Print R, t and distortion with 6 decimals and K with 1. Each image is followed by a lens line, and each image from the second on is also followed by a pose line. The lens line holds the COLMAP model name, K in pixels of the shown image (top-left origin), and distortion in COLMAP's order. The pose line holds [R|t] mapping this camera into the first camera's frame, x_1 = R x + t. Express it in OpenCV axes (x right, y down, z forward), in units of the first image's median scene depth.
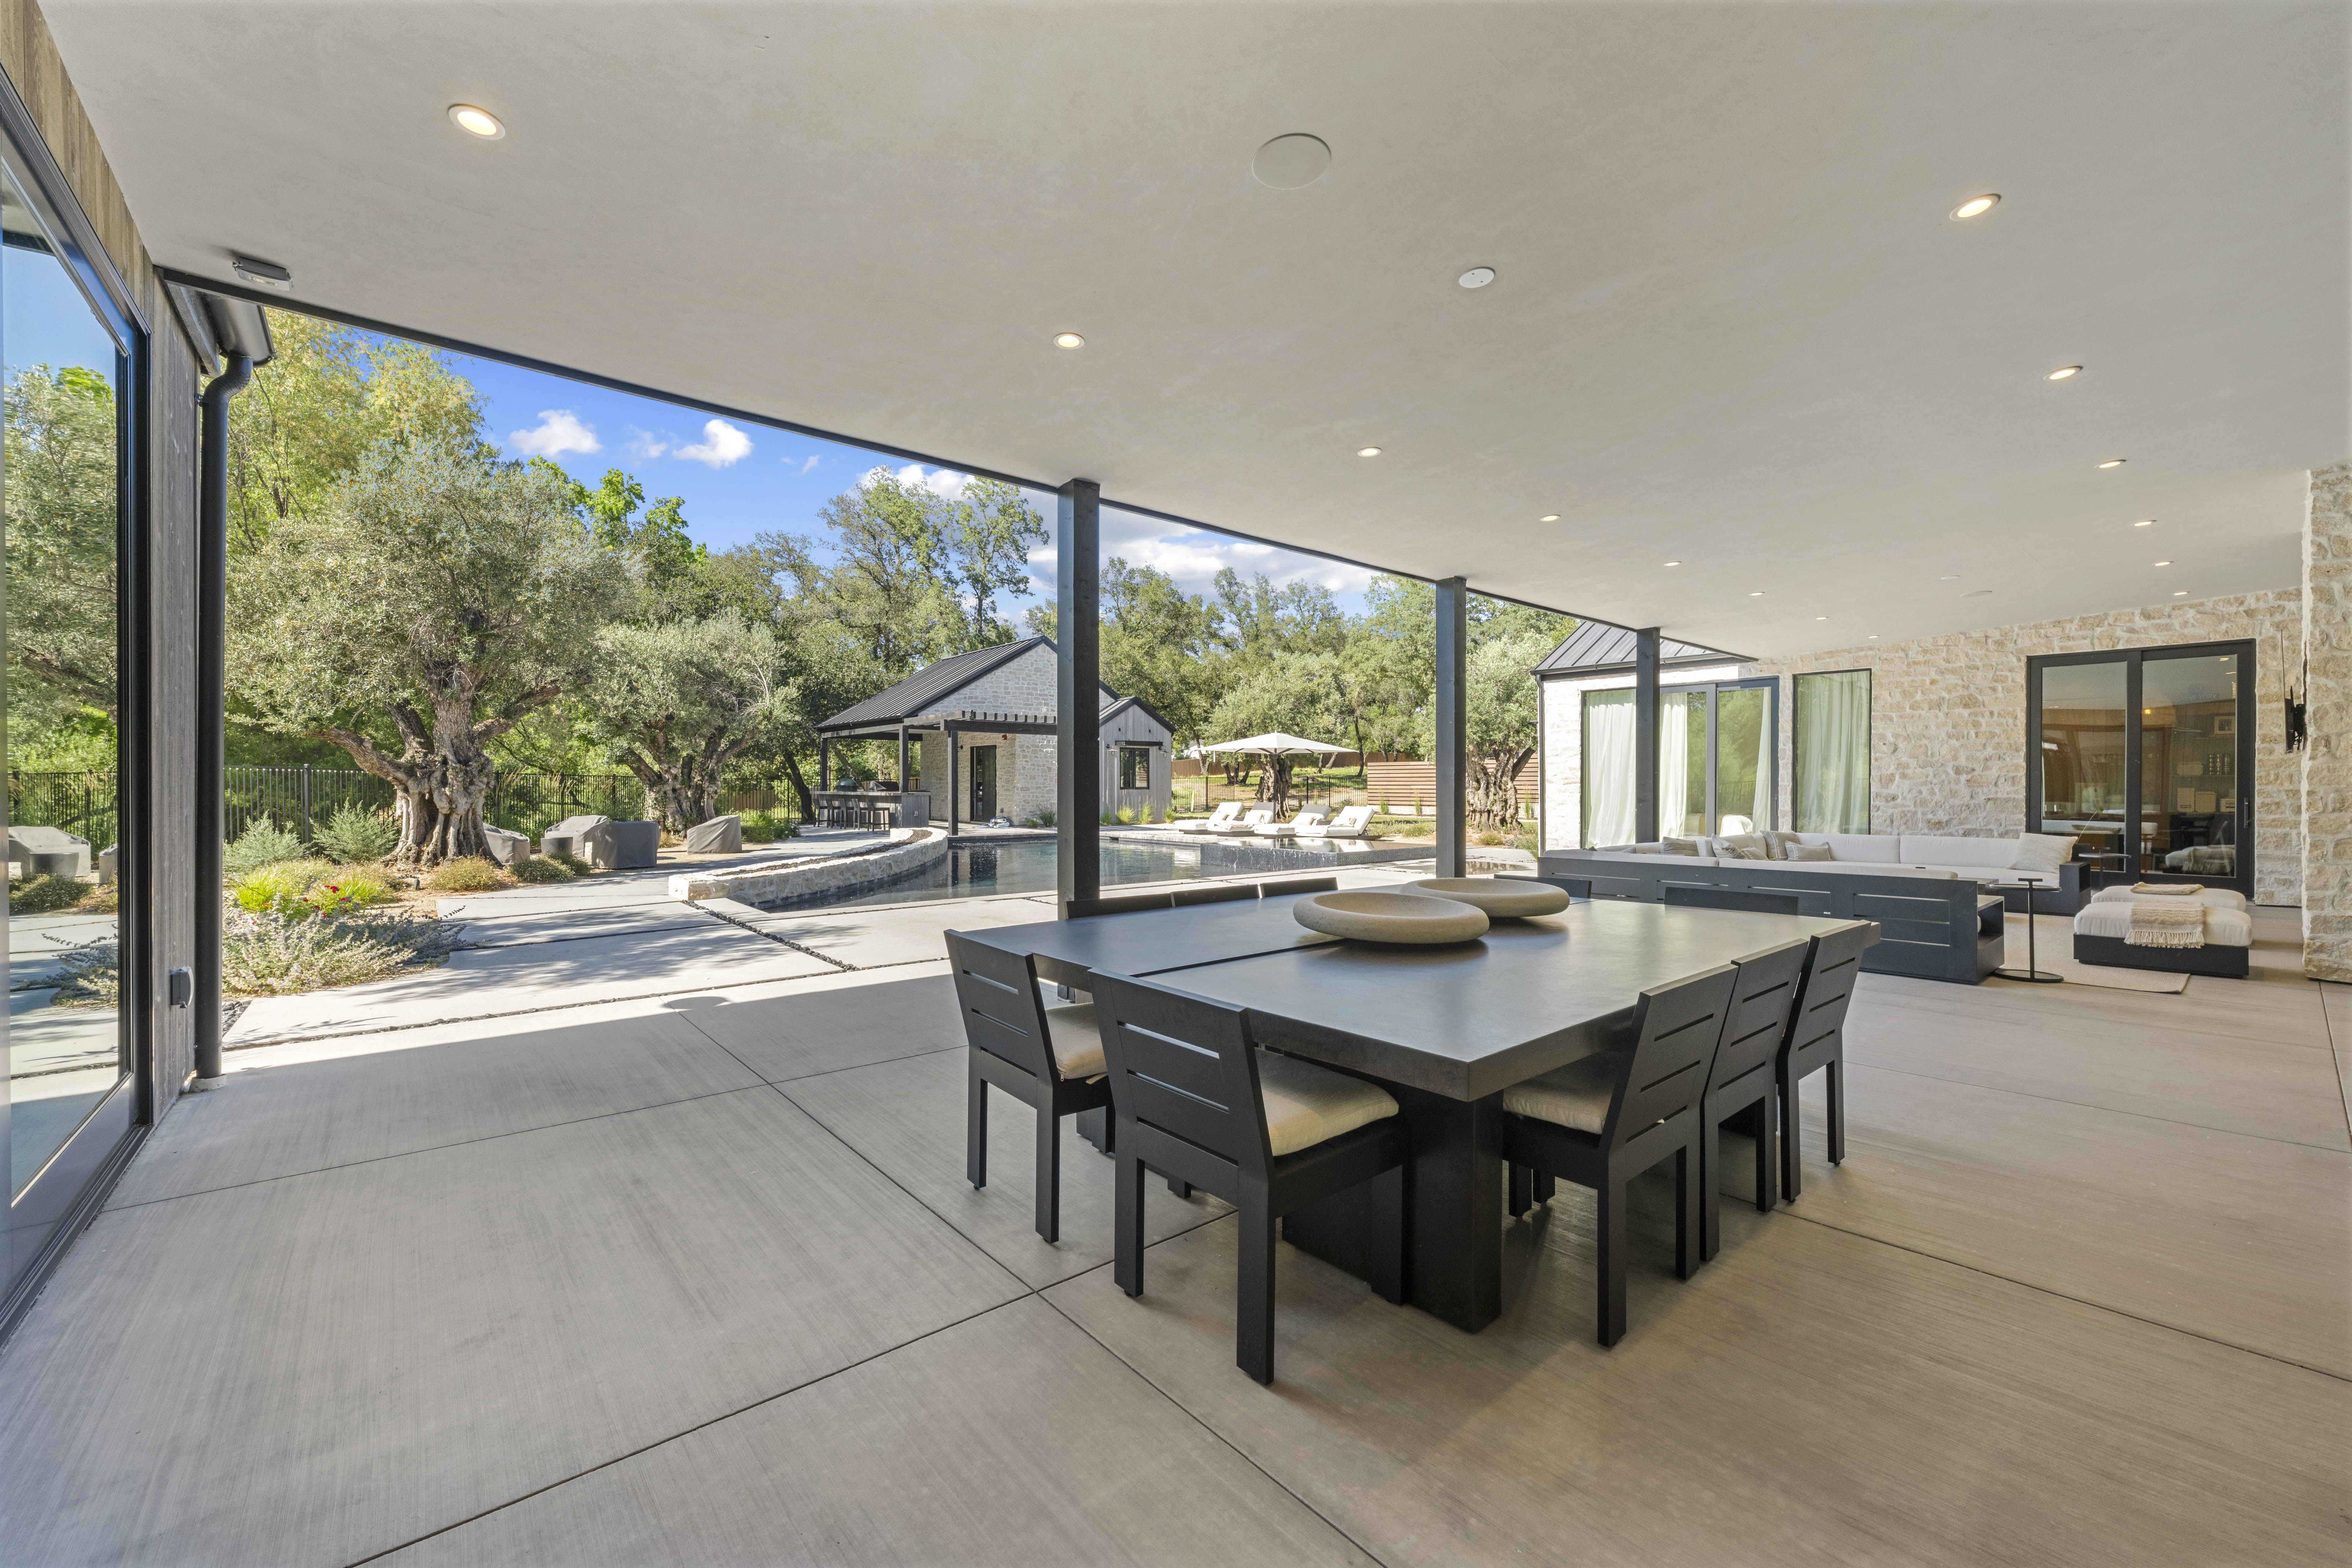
lens RADIAL K [[937.0, 0, 1180.7], [0, 937.0, 792.5], [0, 0, 1]] dist [-0.000982, 0.000194]
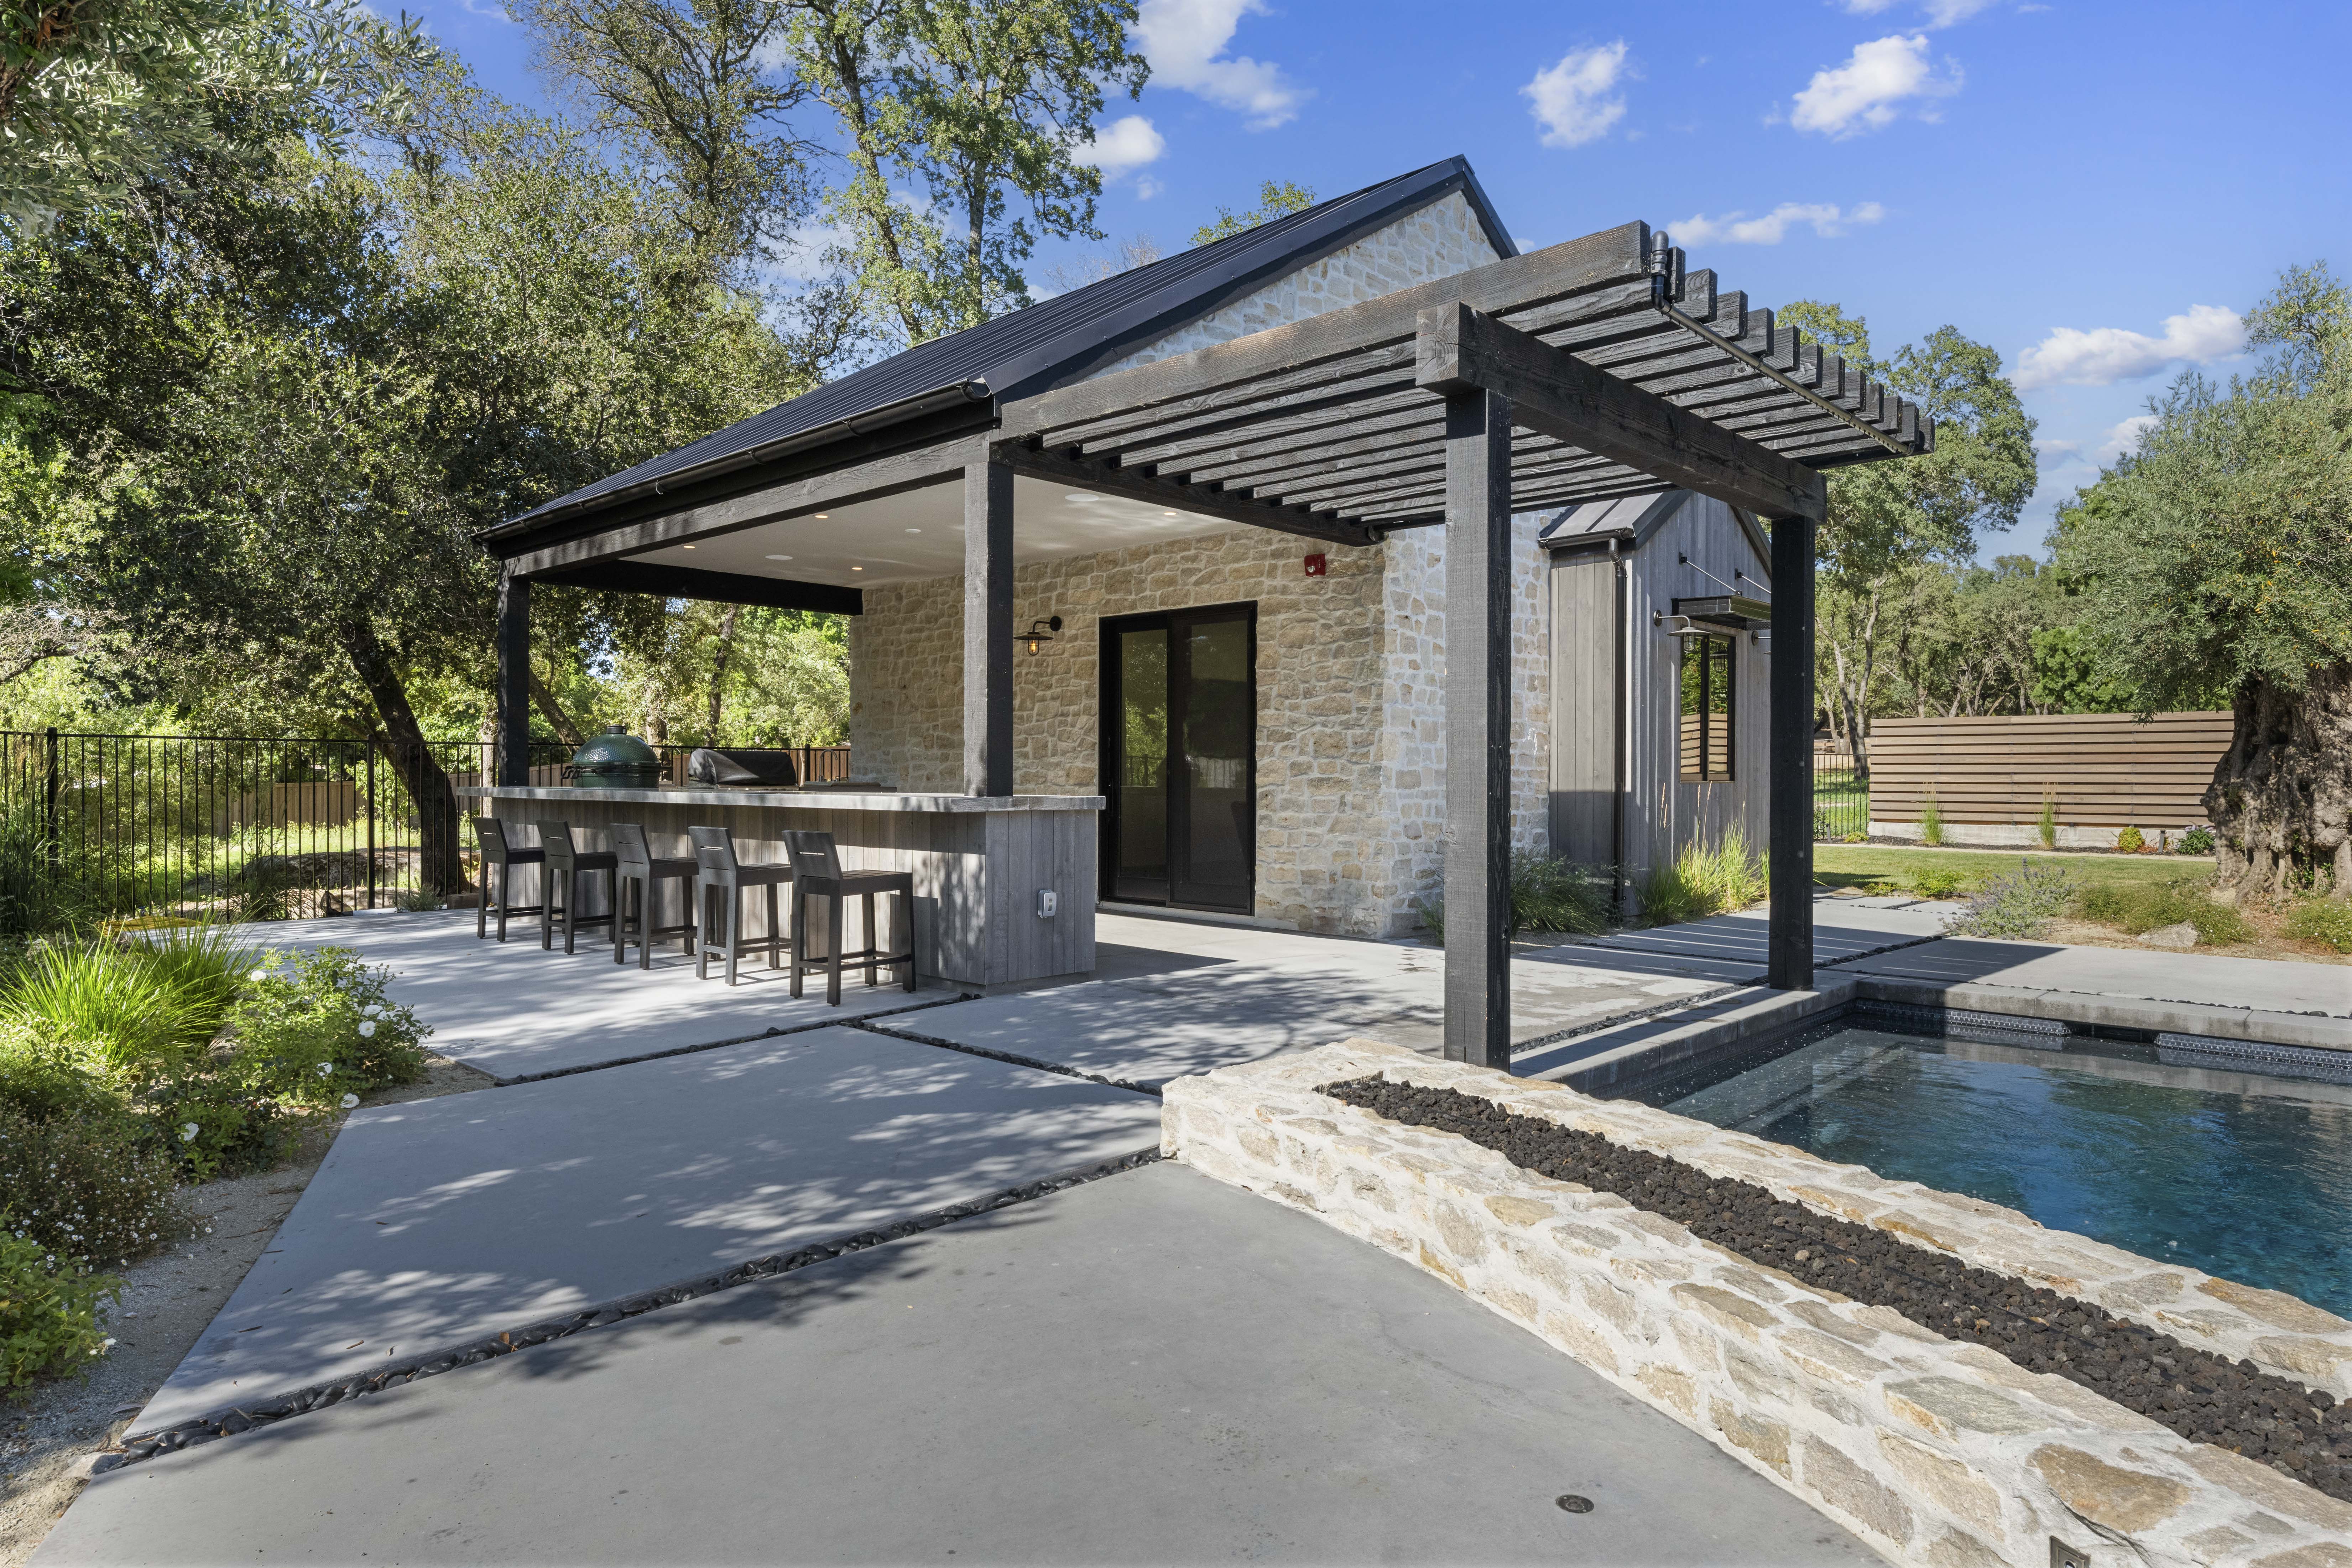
lens RADIAL K [[1399.1, 0, 1180.0], [0, 1399.1, 802.8], [0, 0, 1]] dist [0.002123, -0.003879]
pose [[0.992957, -0.004762, 0.118376, -0.248193], [0.003007, 0.999883, 0.015005, -0.002564], [-0.118433, -0.014543, 0.992855, 0.600385]]
